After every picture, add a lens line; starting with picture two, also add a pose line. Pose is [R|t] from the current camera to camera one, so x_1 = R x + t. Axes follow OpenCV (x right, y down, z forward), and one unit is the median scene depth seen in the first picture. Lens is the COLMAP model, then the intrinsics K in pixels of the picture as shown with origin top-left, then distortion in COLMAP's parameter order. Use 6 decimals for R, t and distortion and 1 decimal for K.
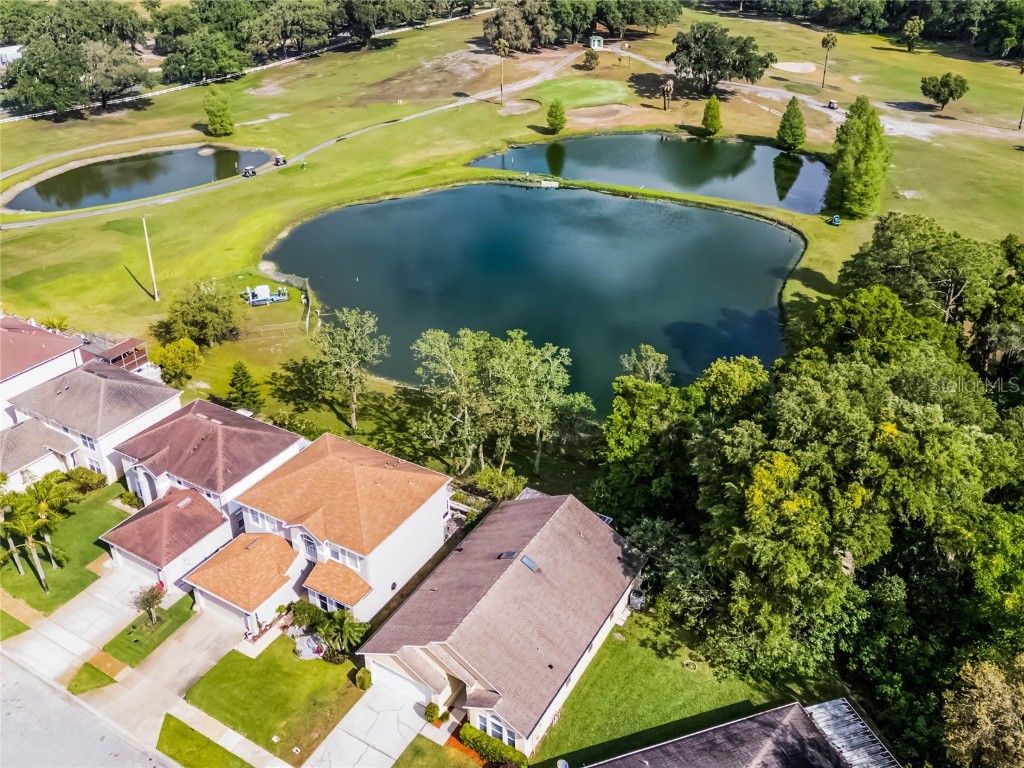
lens RADIAL K [[814.3, 0, 512.9], [0, 814.3, 389.8], [0, 0, 1]] dist [0.046630, -0.031270]
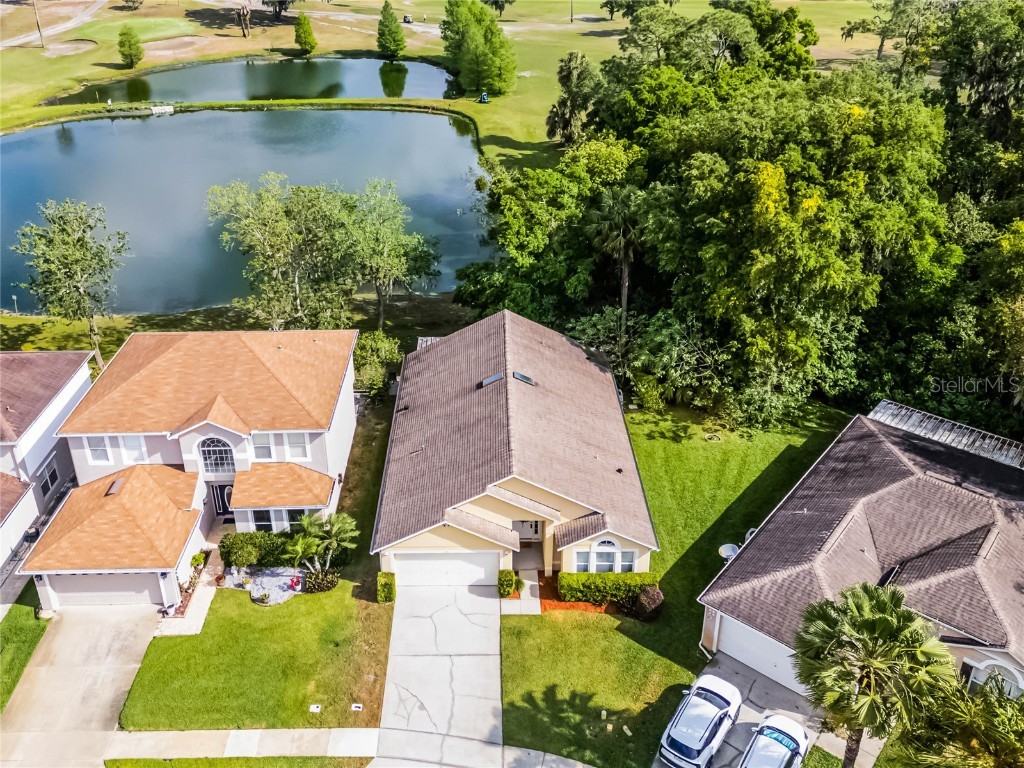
lens RADIAL K [[814.3, 0, 496.3], [0, 814.3, 359.0], [0, 0, 1]] dist [0.046630, -0.031270]
pose [[0.861246, -0.255349, 0.439378, -0.333074], [0.256431, 0.964817, 0.058070, 0.137251], [-0.438747, 0.062658, 0.896424, 0.294631]]
